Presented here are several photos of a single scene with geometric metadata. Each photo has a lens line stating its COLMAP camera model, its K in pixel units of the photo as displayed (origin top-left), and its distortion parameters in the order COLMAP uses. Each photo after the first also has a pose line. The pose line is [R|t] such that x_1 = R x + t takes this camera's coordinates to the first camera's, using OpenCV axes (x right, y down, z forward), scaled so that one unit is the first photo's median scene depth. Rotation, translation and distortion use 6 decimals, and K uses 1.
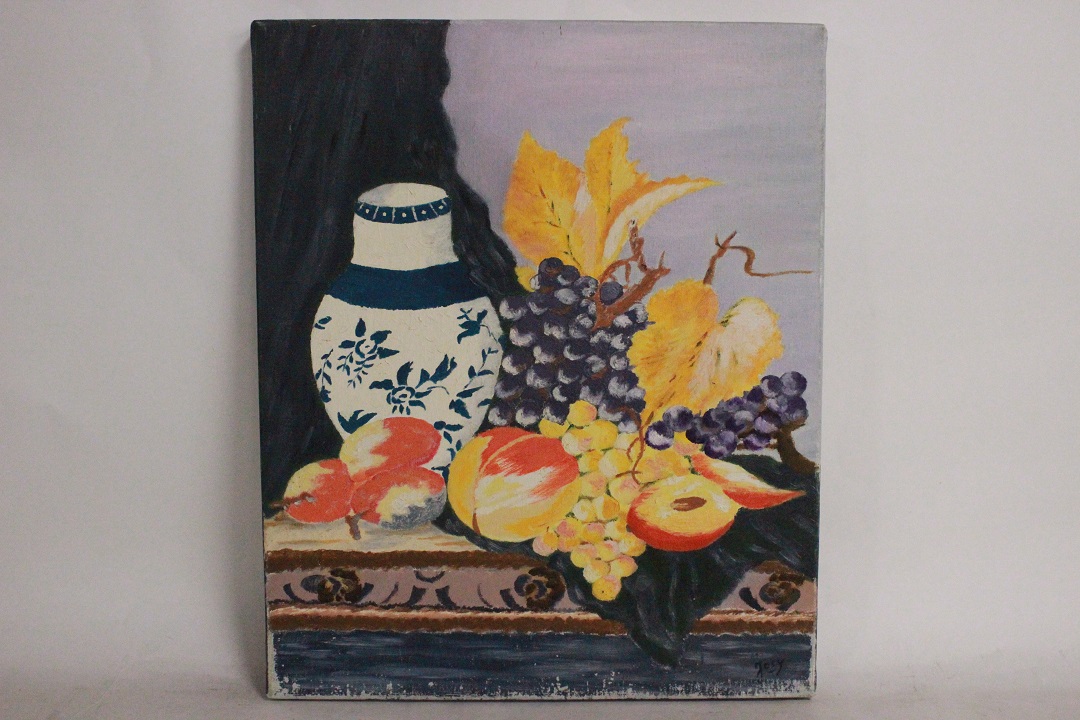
lens RADIAL K [[757.3, 0, 540.0], [0, 757.3, 360.0], [0, 0, 1]] dist [-0.000005, -0.000113]
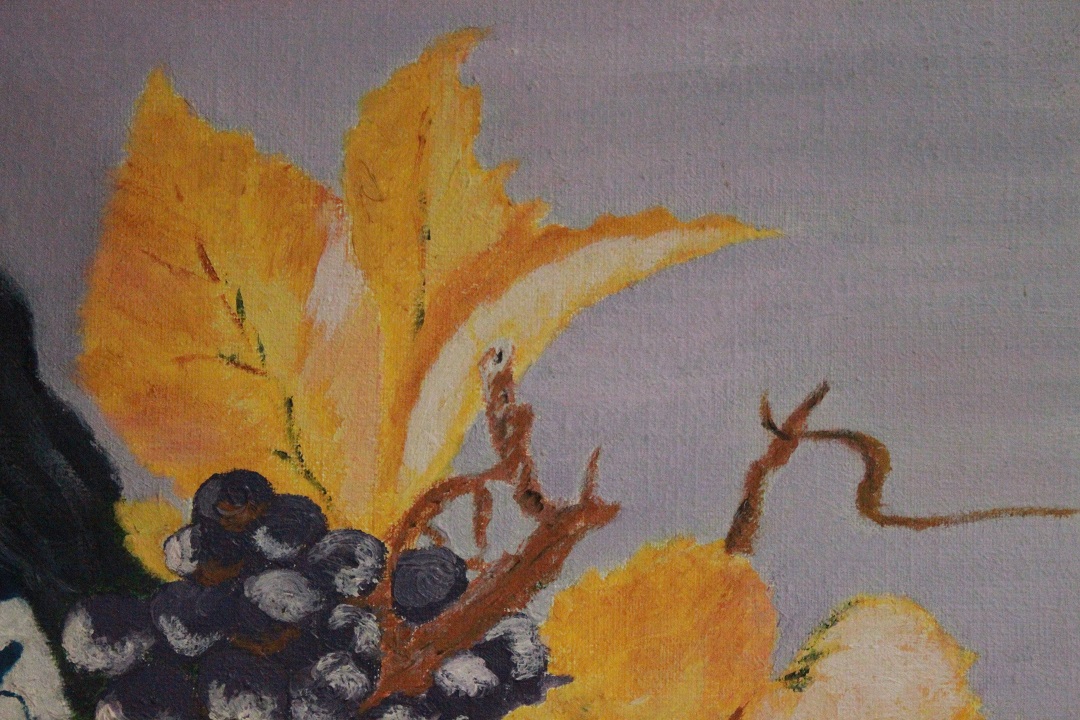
lens RADIAL K [[1724.8, 0, 540.0], [0, 1724.8, 360.0], [0, 0, 1]] dist [0.010954, 0.000223]
pose [[0.985575, 0.013092, 0.168732, 0.020370], [0.022865, 0.977562, -0.209405, -0.031673], [-0.167688, 0.210242, 0.963161, 0.320267]]
